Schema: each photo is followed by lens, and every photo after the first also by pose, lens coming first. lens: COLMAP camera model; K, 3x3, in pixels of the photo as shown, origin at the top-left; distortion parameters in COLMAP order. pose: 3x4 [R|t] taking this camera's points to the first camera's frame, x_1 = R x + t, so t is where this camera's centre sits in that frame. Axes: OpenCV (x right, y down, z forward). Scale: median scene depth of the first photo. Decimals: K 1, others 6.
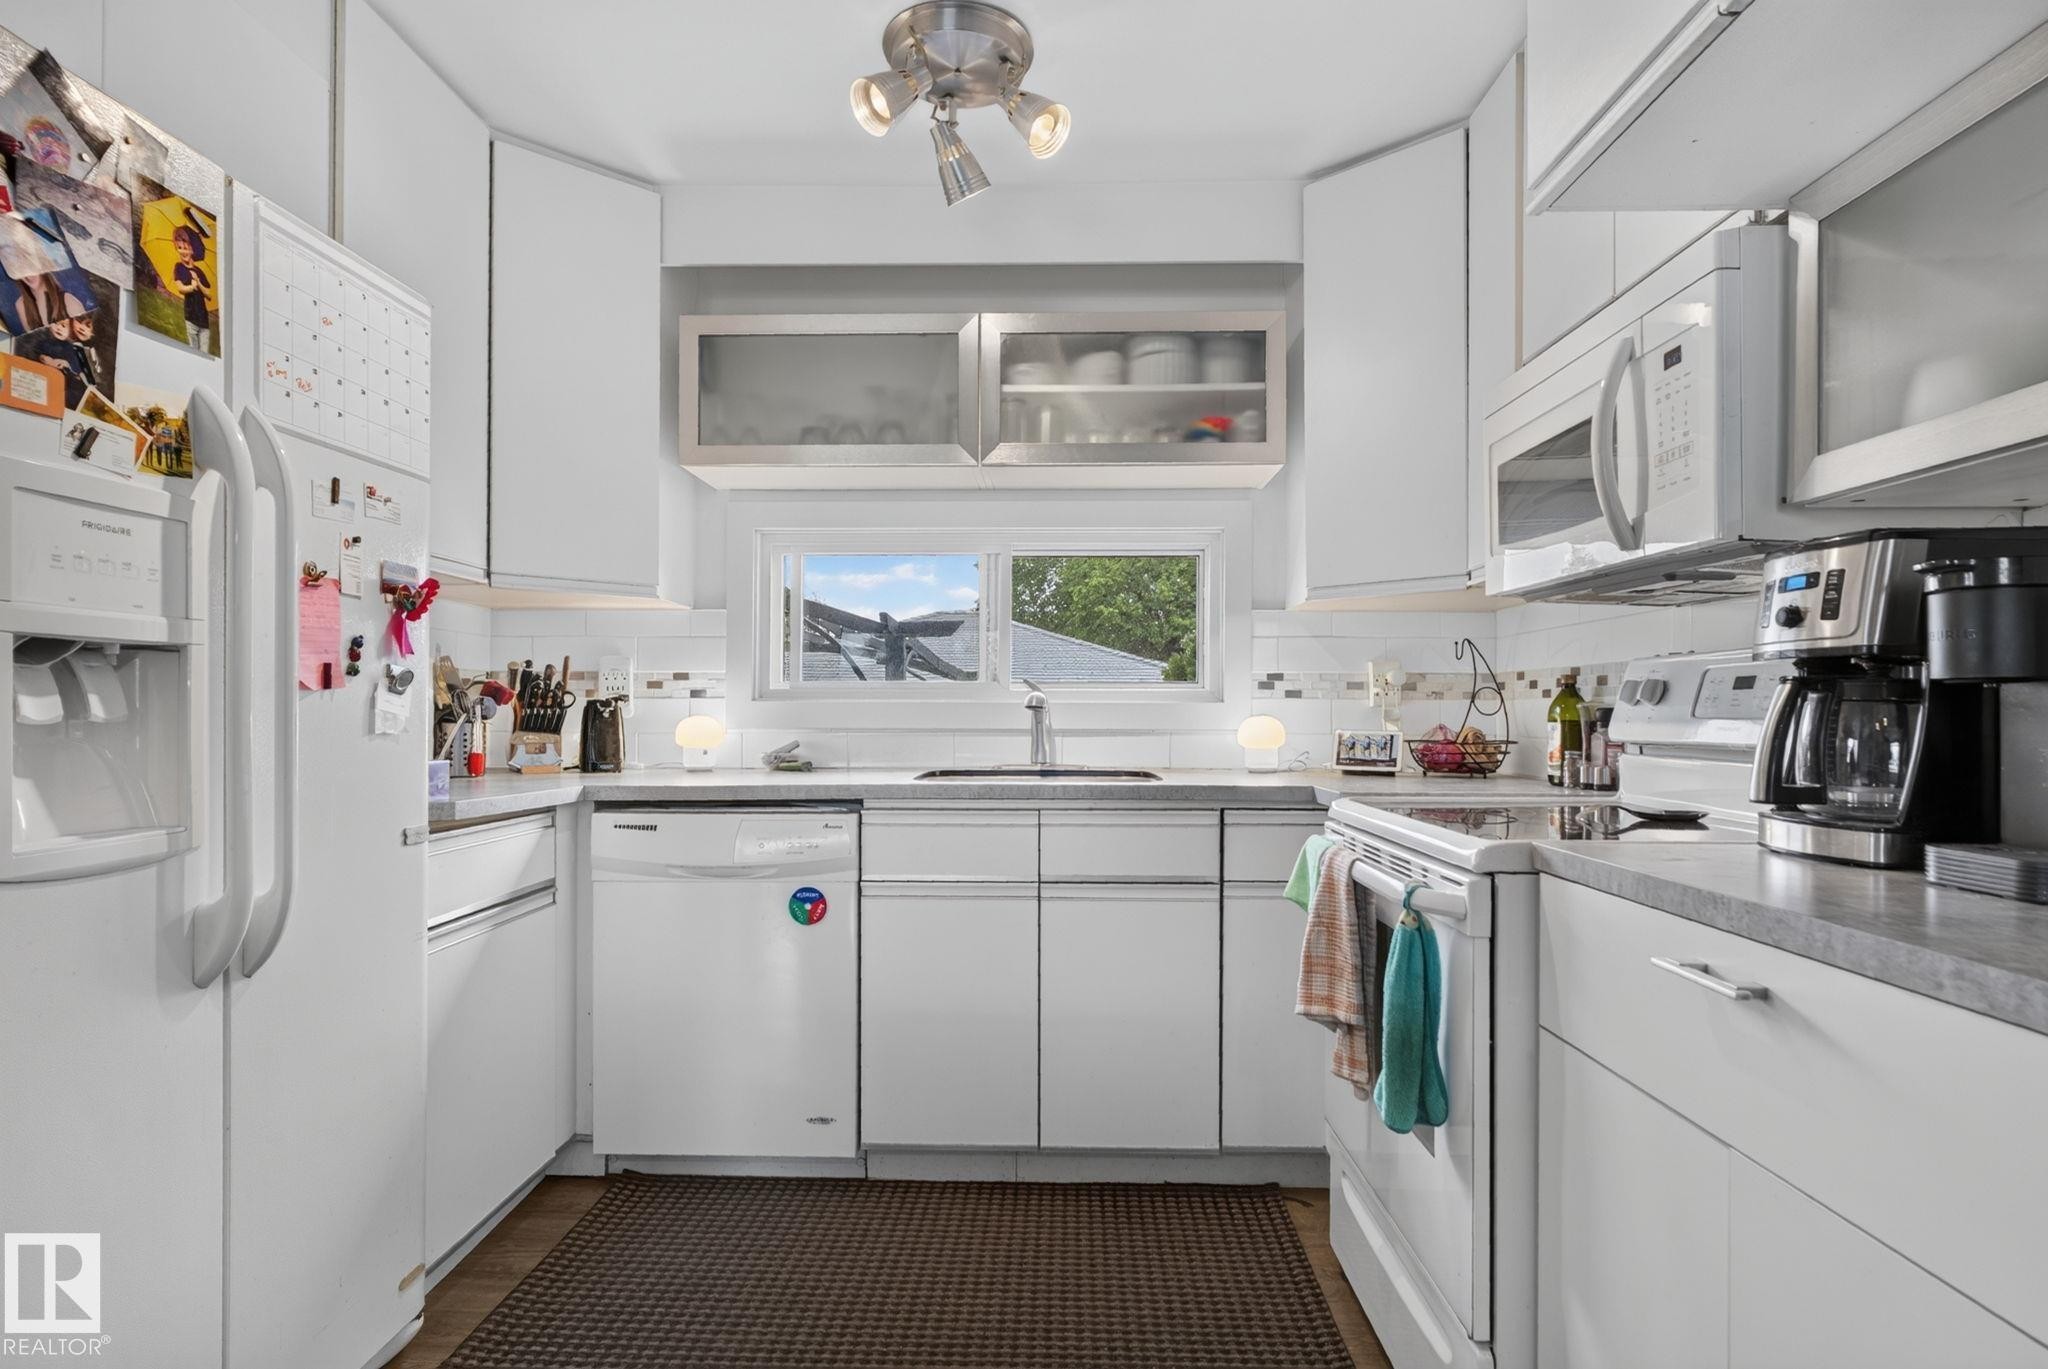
lens RADIAL K [[1067.2, 0, 1018.7], [0, 1067.2, 709.6], [0, 0, 1]] dist [-0.007154, -0.000005]
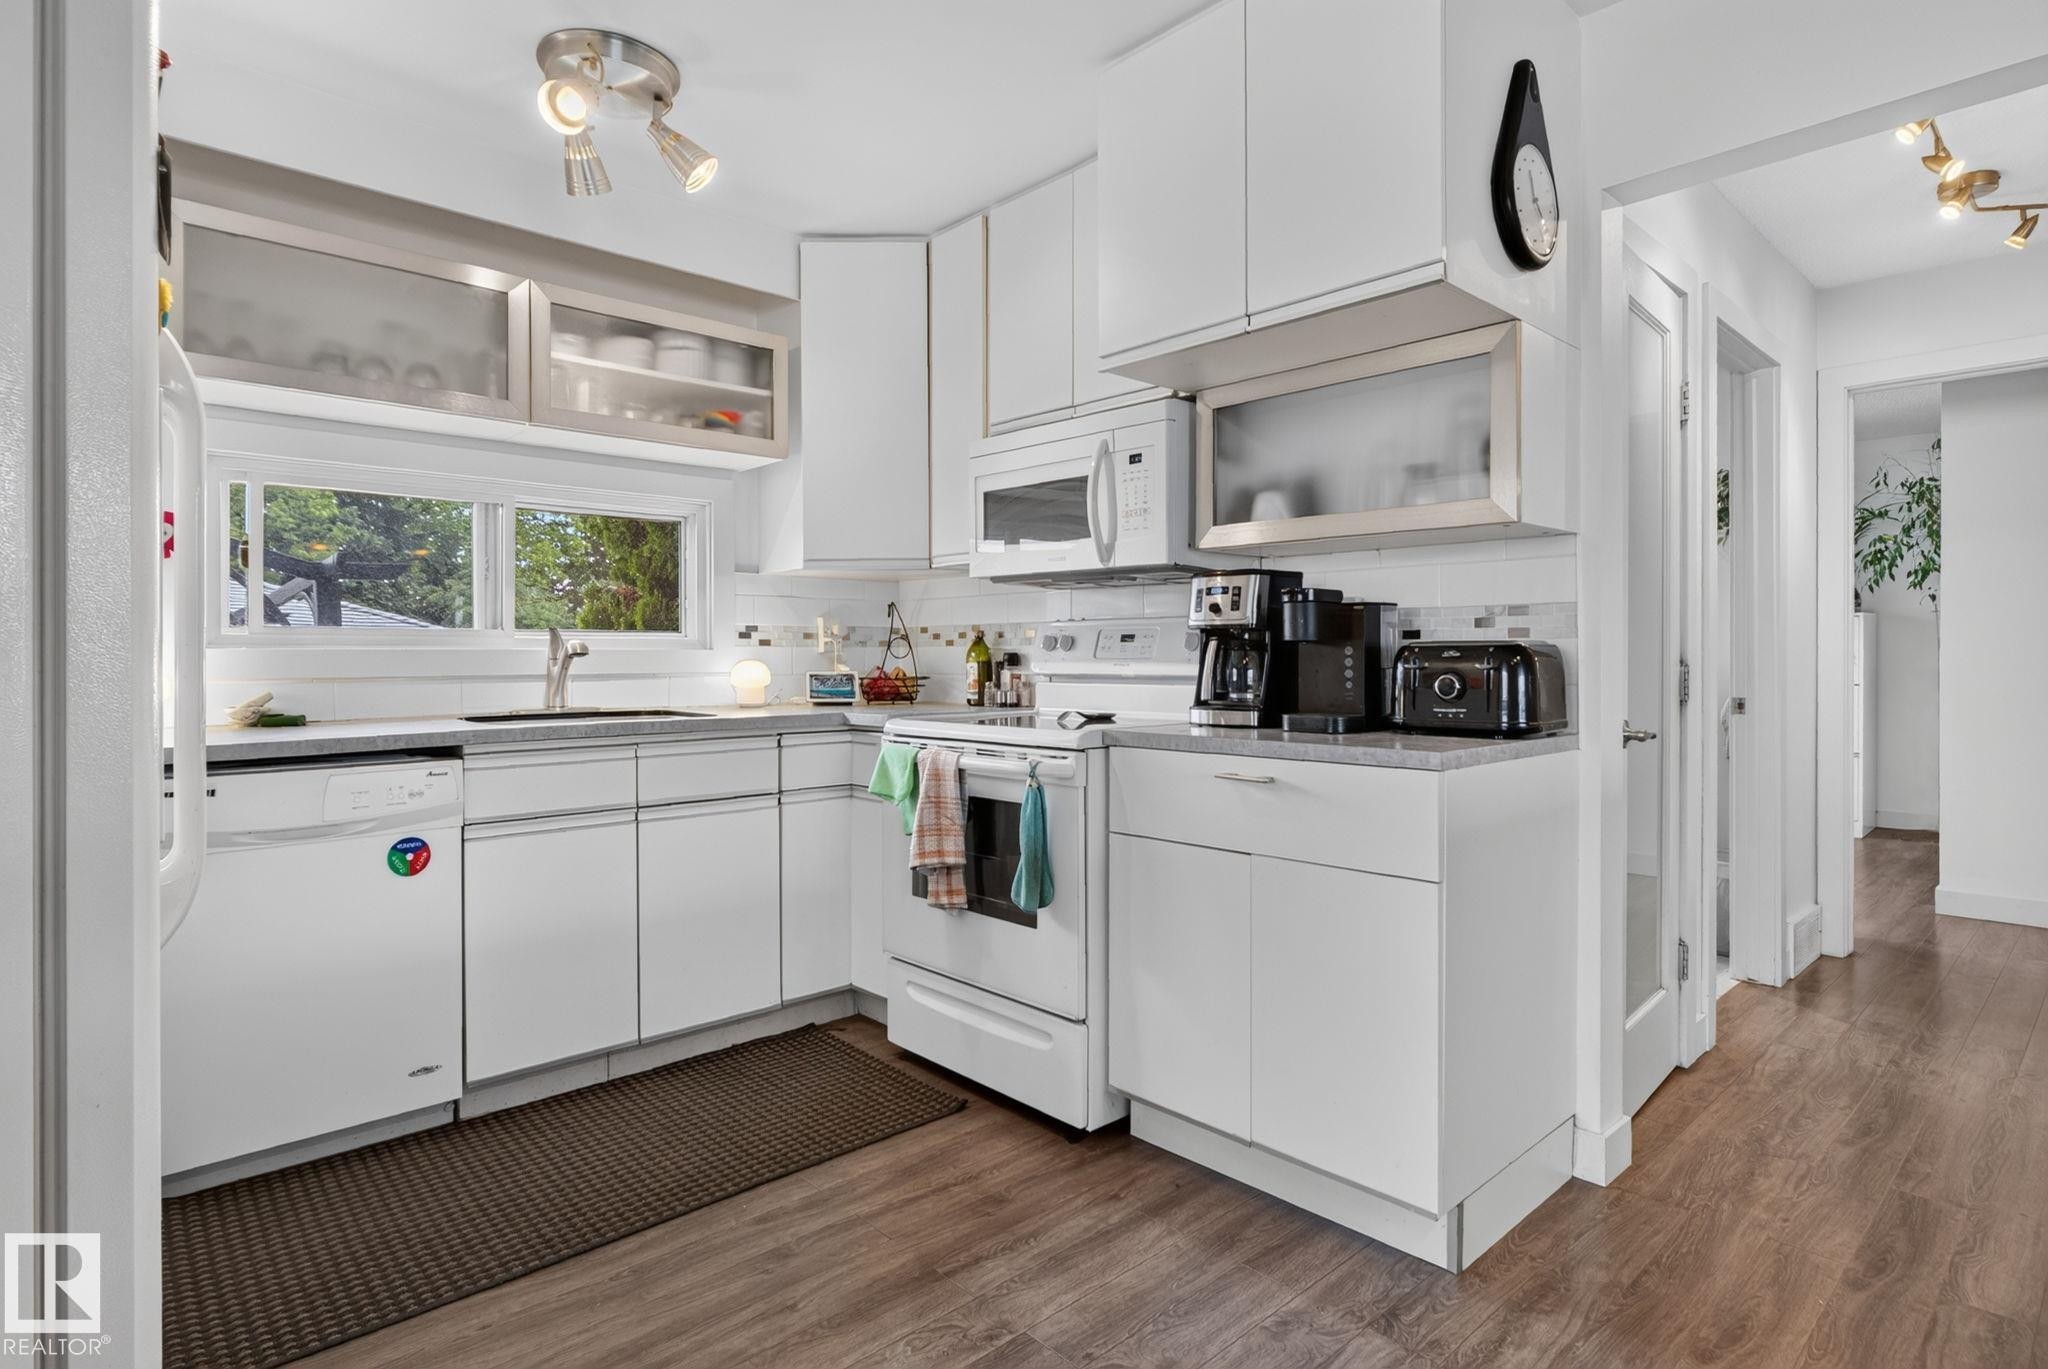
lens RADIAL K [[1067.2, 0, 1011.2], [0, 1067.2, 652.4], [0, 0, 1]] dist [-0.007154, -0.000005]
pose [[0.722959, -0.003380, 0.690883, -0.474638], [0.004254, 0.999991, 0.000442, -0.002940], [-0.690878, 0.002620, 0.722966, -0.097846]]
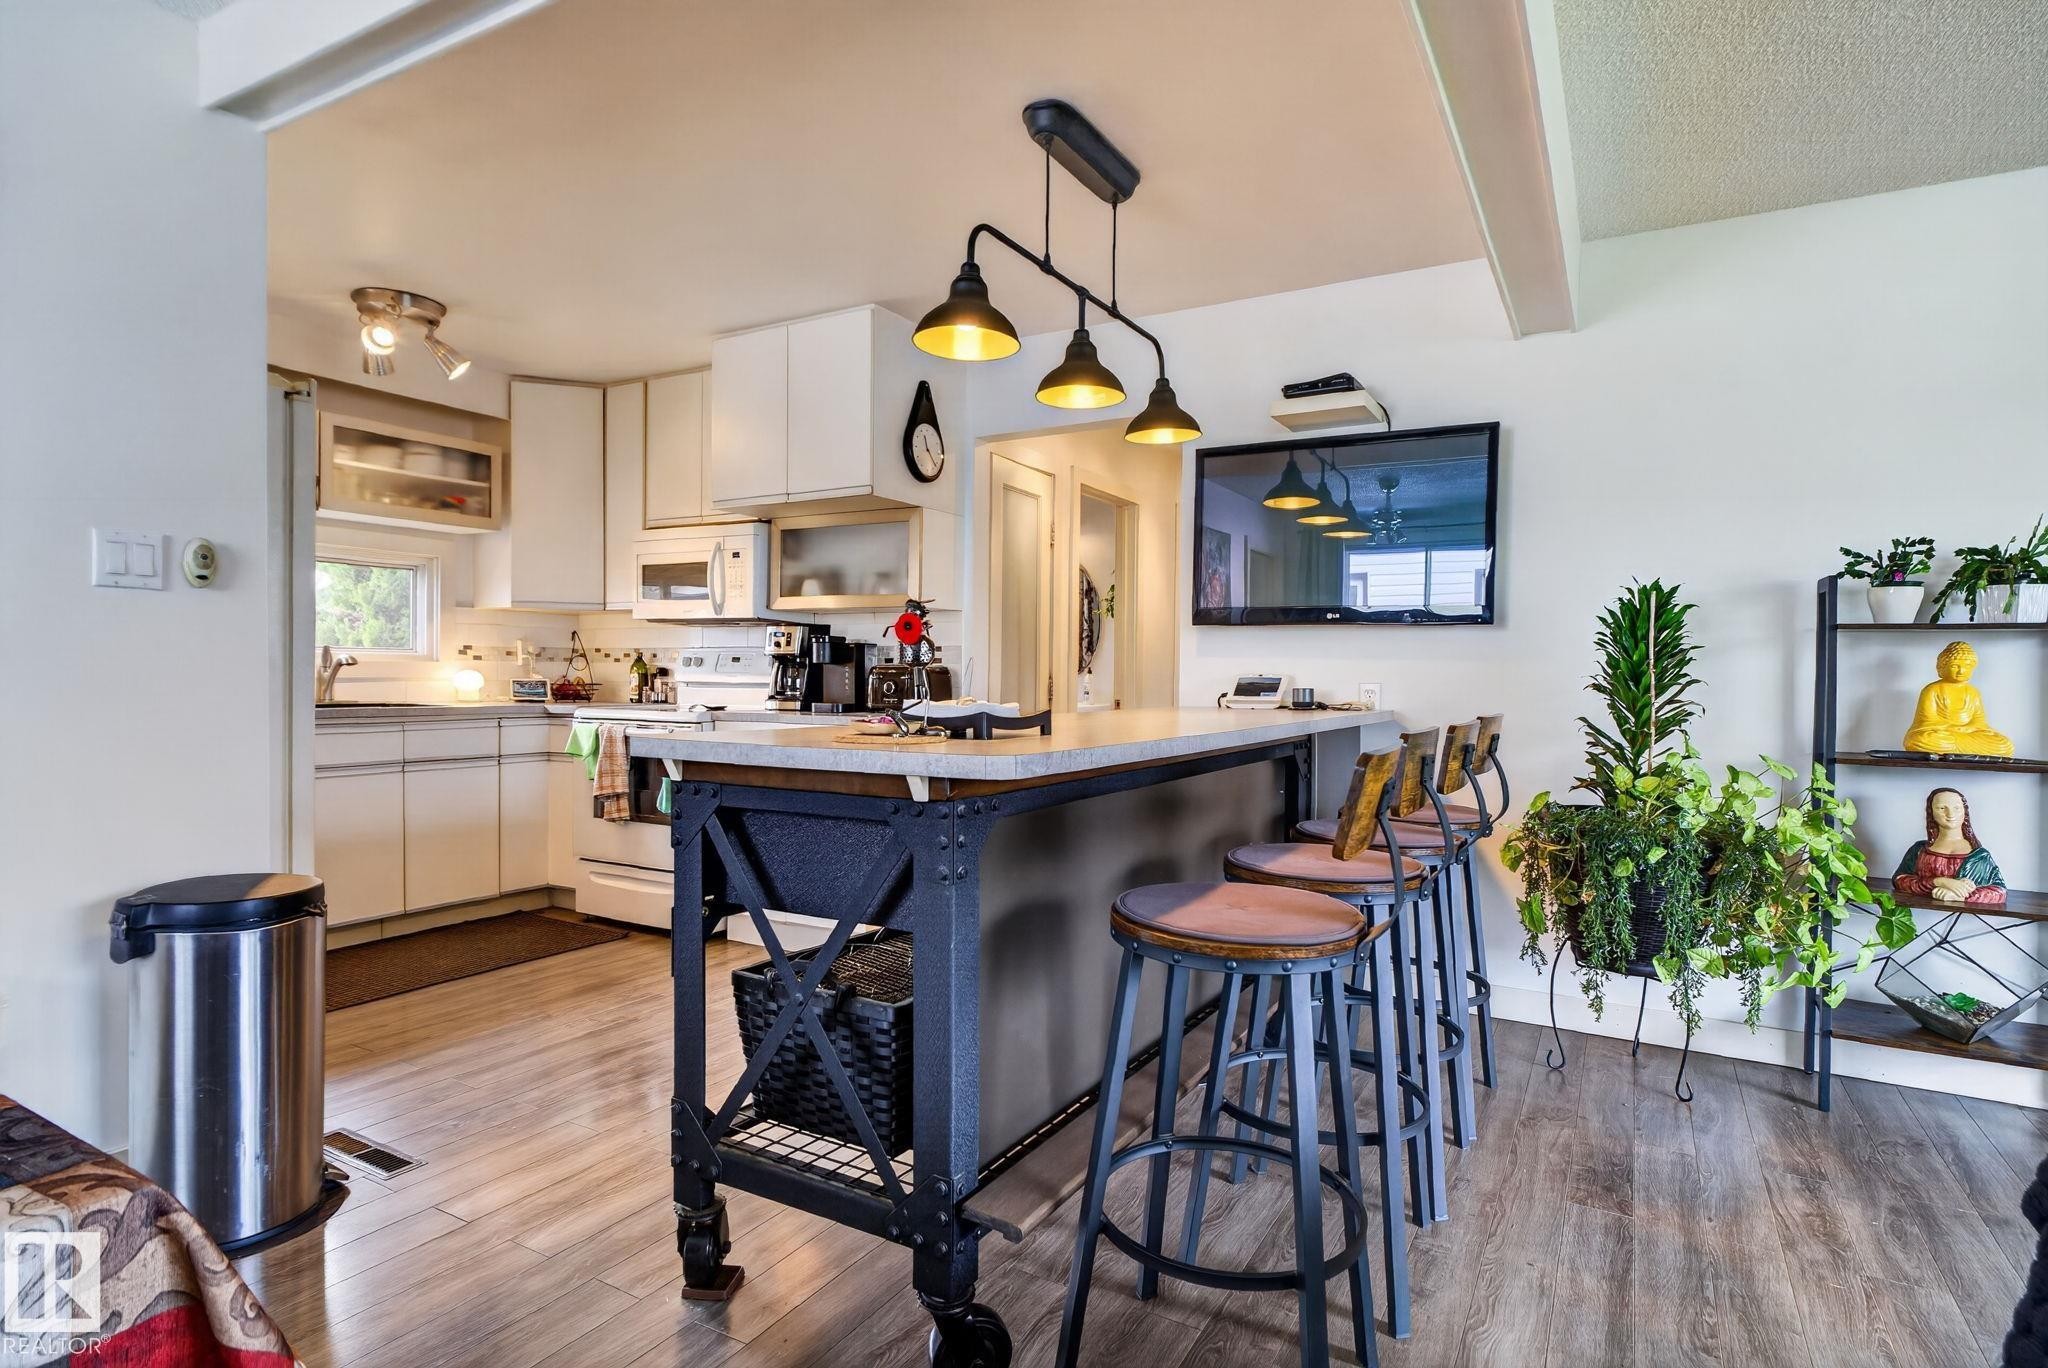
lens RADIAL K [[1067.2, 0, 1021.4], [0, 1067.2, 692.3], [0, 0, 1]] dist [-0.007154, -0.000005]
pose [[0.476079, -0.012612, 0.879312, -1.034937], [-0.010928, 0.999735, 0.020256, -0.003173], [-0.879334, -0.019253, 0.475815, -0.728615]]
